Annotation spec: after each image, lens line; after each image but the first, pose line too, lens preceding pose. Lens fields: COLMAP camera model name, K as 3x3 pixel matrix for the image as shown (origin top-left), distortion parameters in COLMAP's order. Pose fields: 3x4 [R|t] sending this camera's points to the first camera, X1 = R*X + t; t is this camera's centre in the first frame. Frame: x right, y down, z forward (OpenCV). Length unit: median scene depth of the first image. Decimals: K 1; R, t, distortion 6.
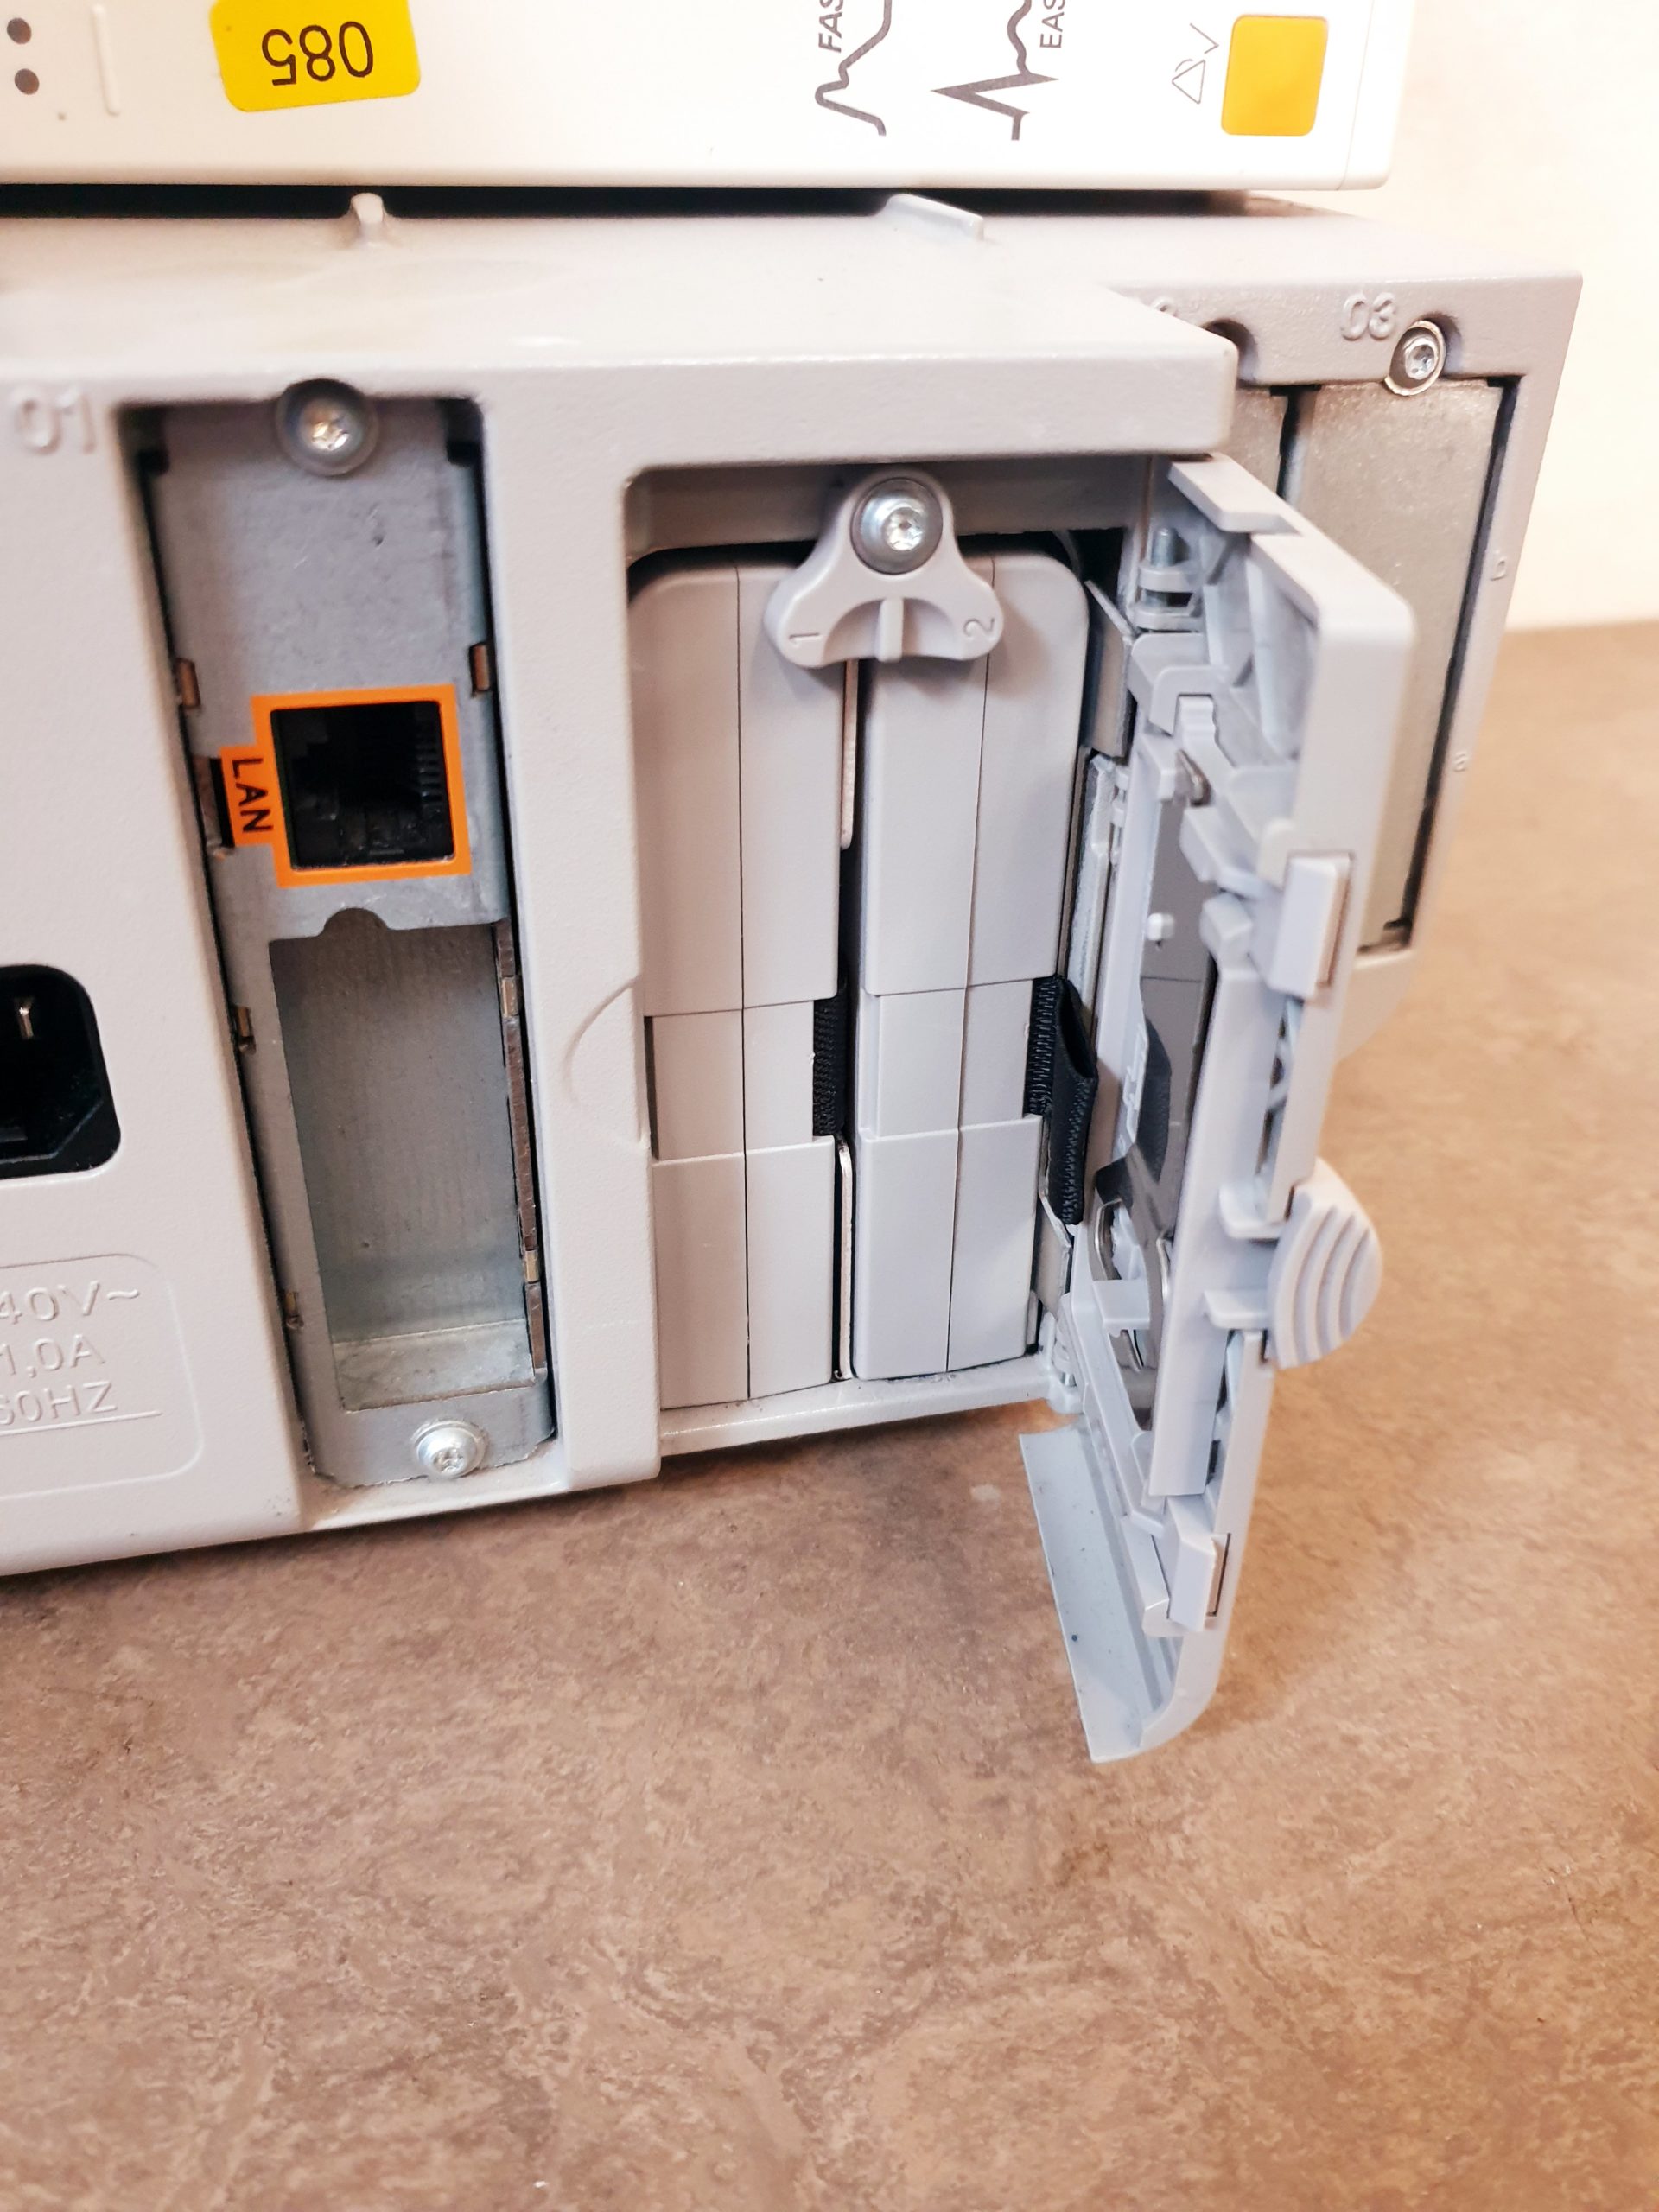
lens RADIAL K [[1781.4, 0, 823.3], [0, 1781.4, 1072.4], [0, 0, 1]] dist [-0.037256, 0.050260]
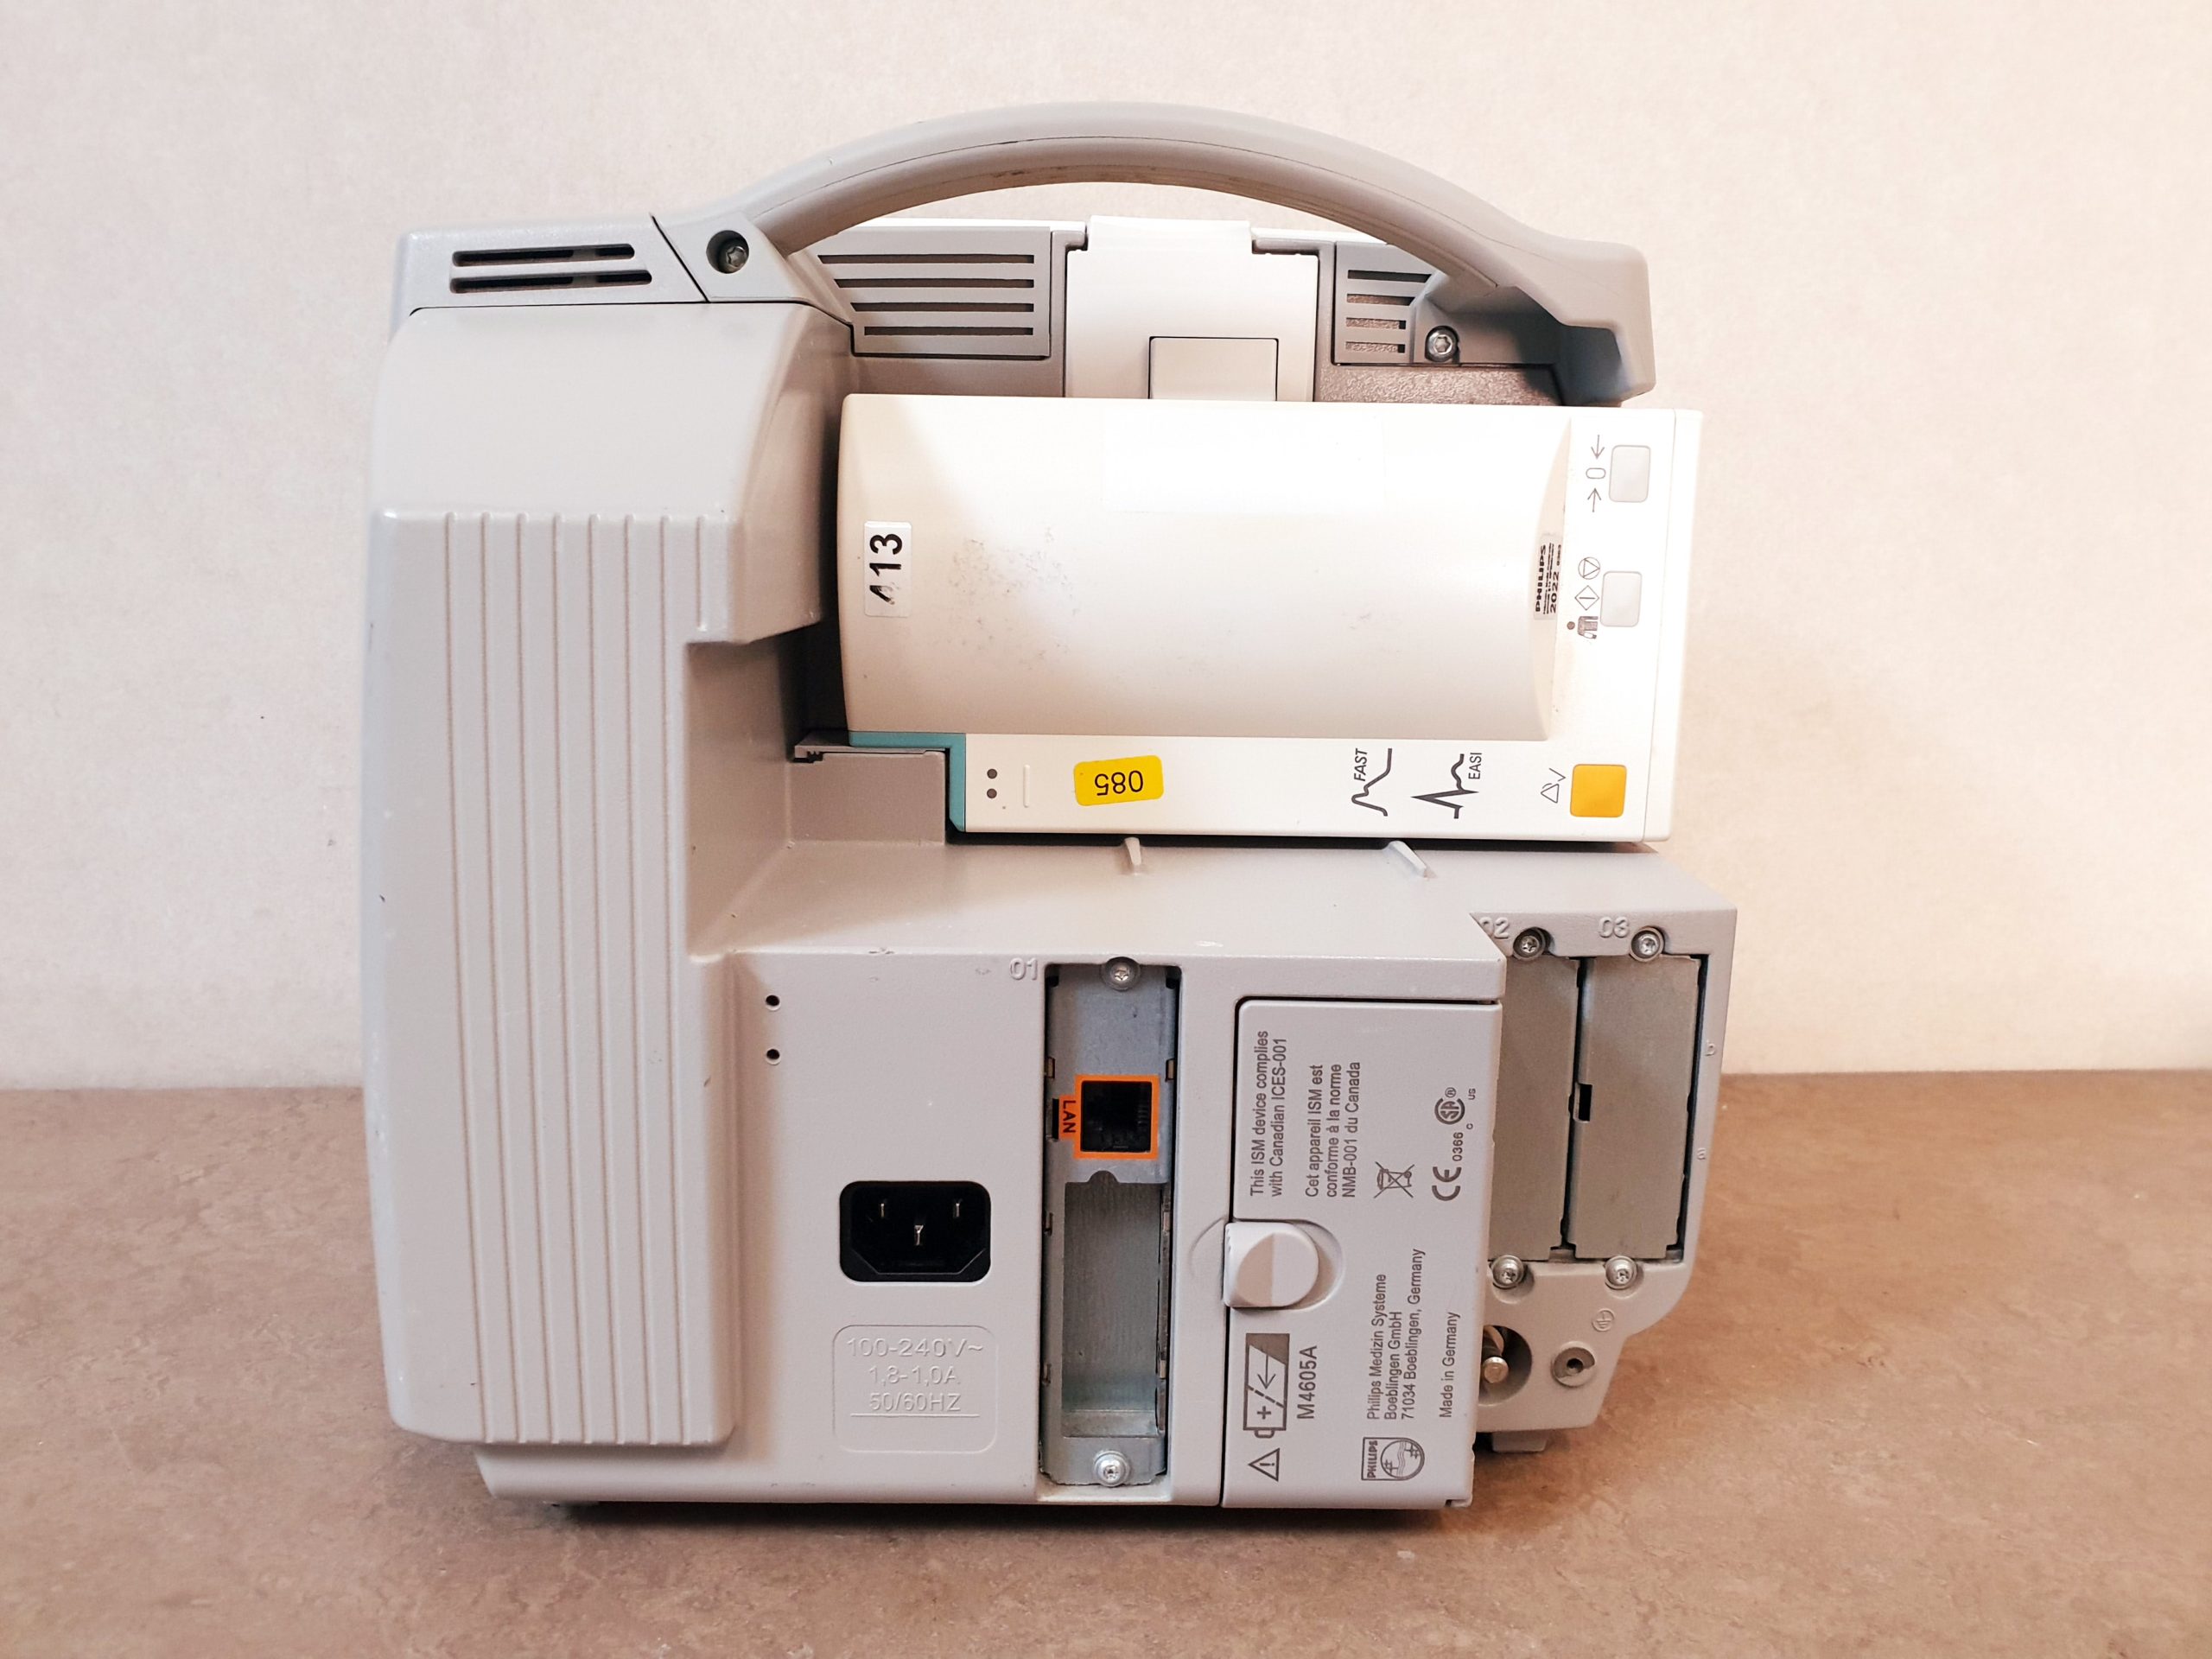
lens RADIAL K [[1781.4, 0, 1097.9], [0, 1781.4, 781.5], [0, 0, 1]] dist [-0.037256, 0.050260]
pose [[0.976634, 0.034390, -0.212139, 0.166594], [-0.108989, 0.930015, -0.350990, 0.211538], [0.185222, 0.365910, 0.912032, -1.090559]]
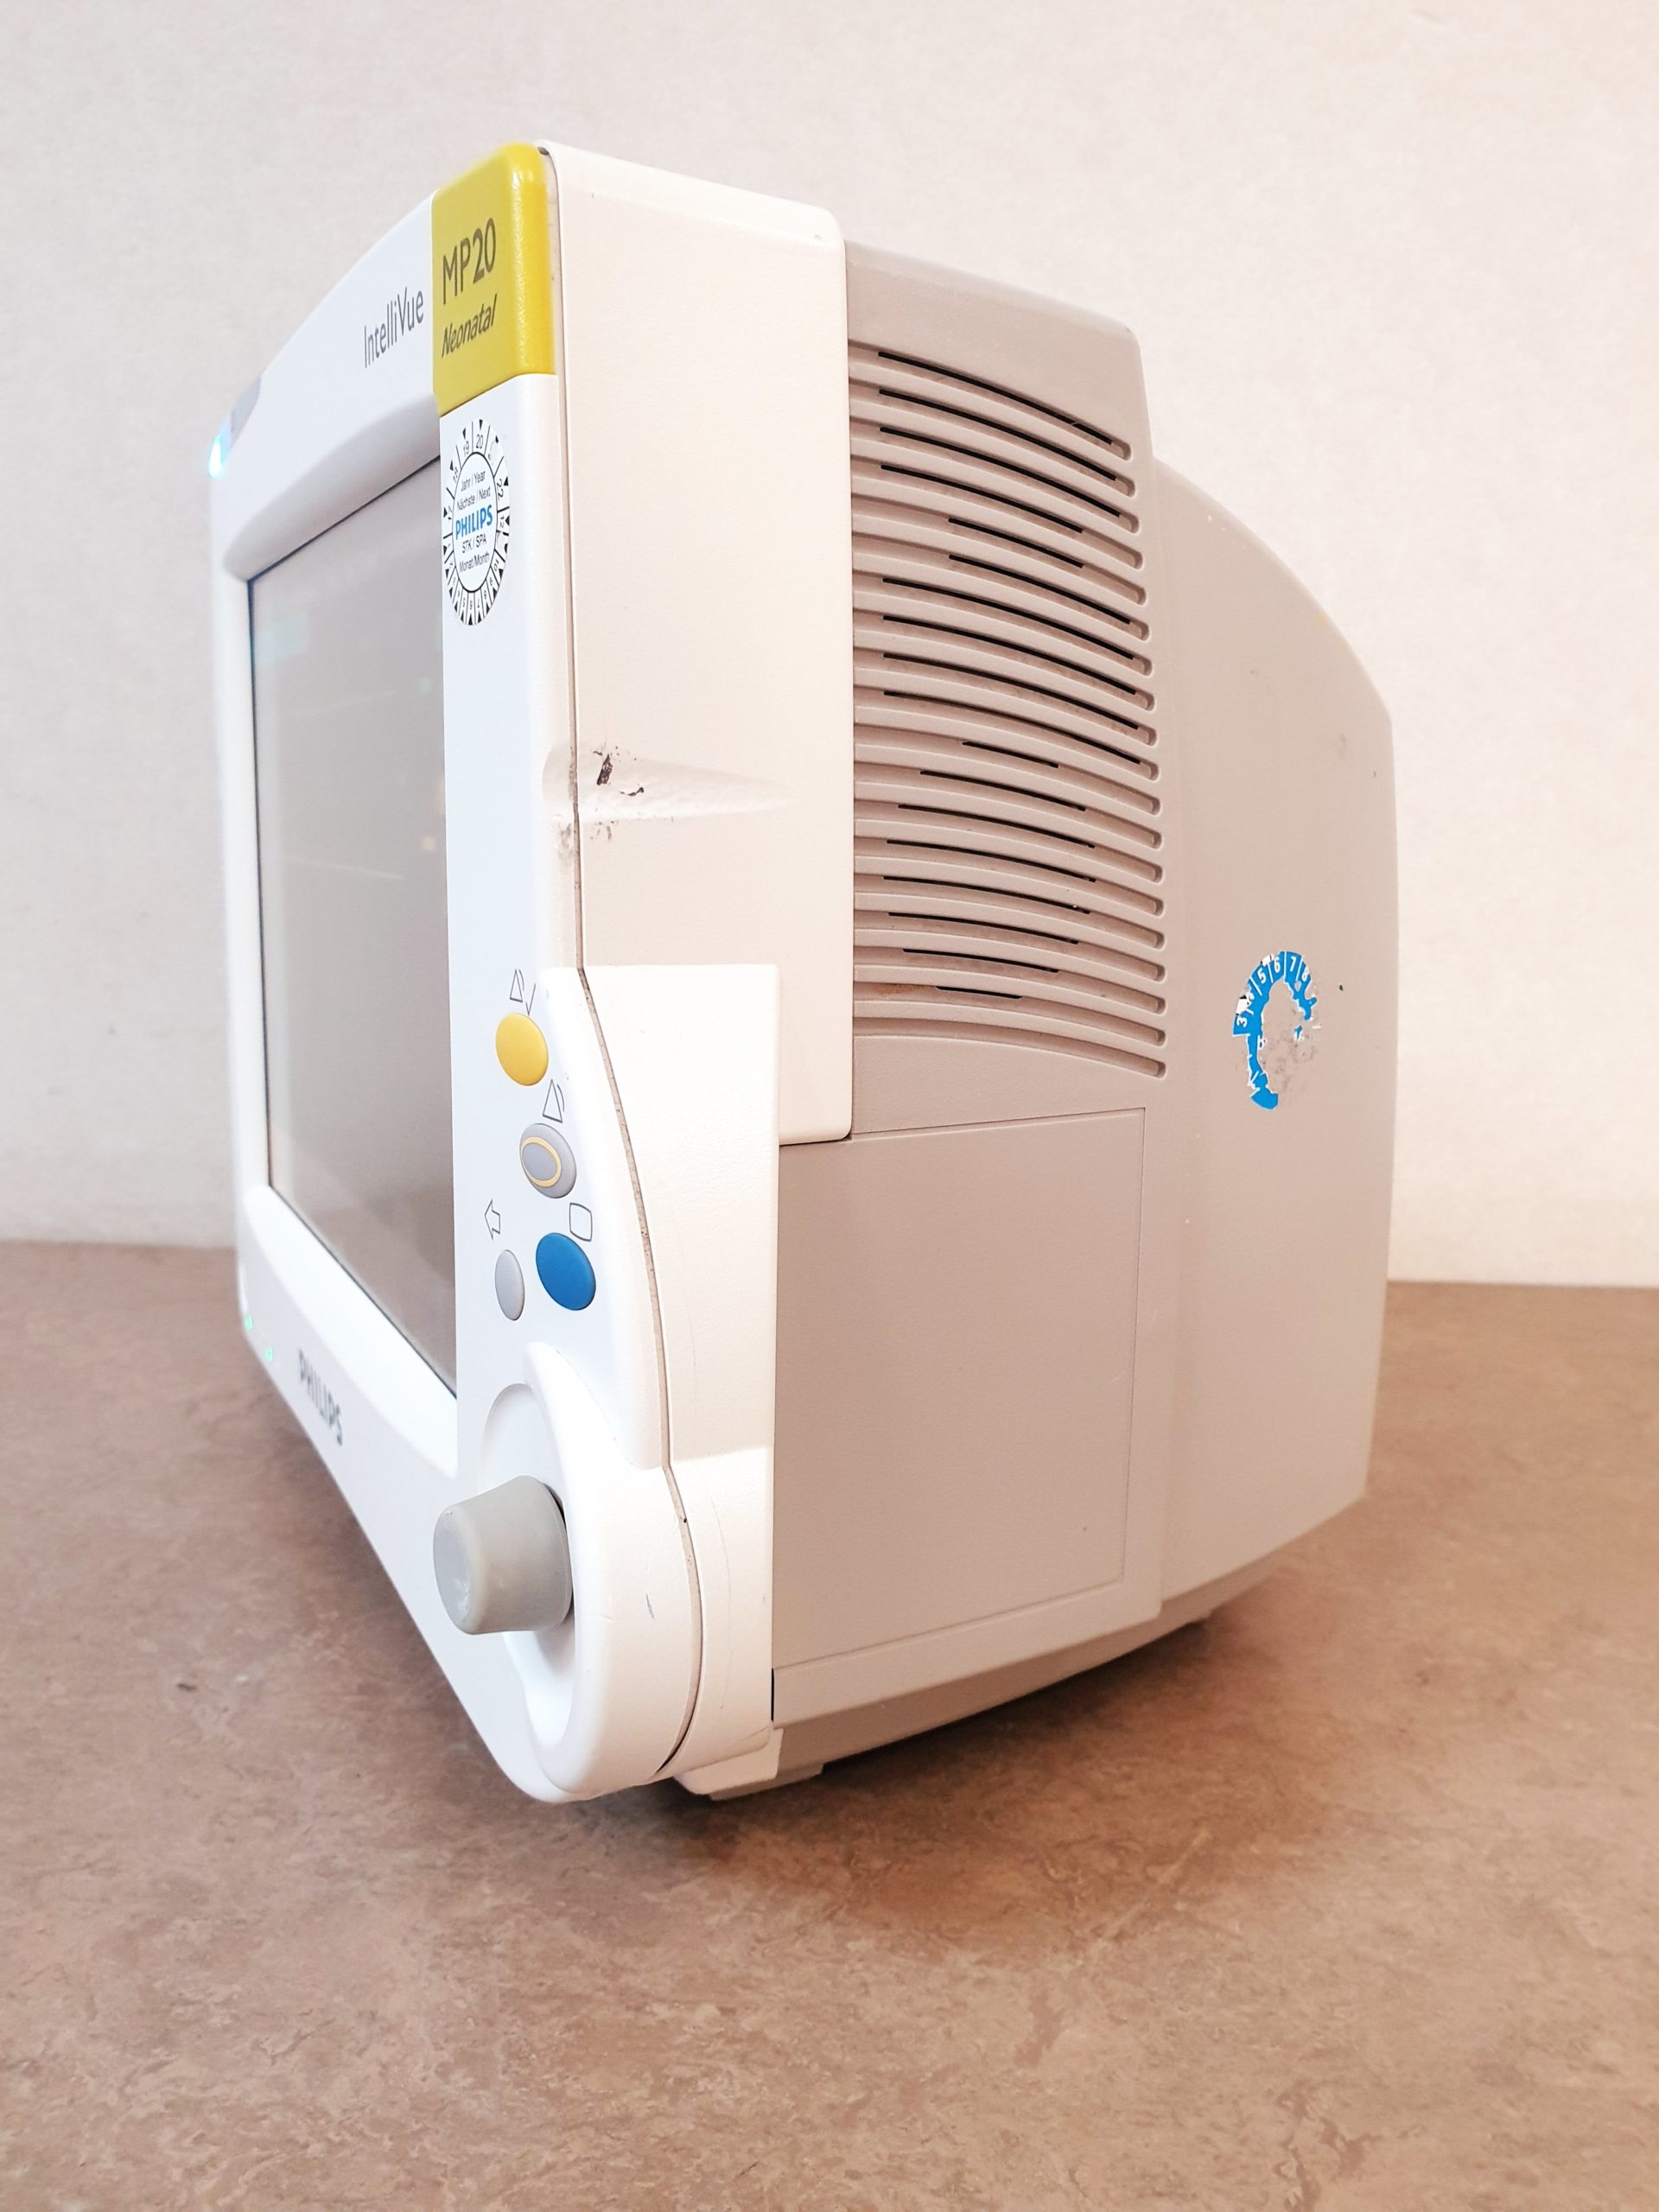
lens RADIAL K [[1781.4, 0, 845.4], [0, 1781.4, 1099.9], [0, 0, 1]] dist [-0.037256, 0.050260]
pose [[0.947140, 0.055465, -0.315990, 0.856315], [-0.164920, 0.929014, -0.331261, 0.480757], [0.275186, 0.365864, 0.889054, -1.255753]]
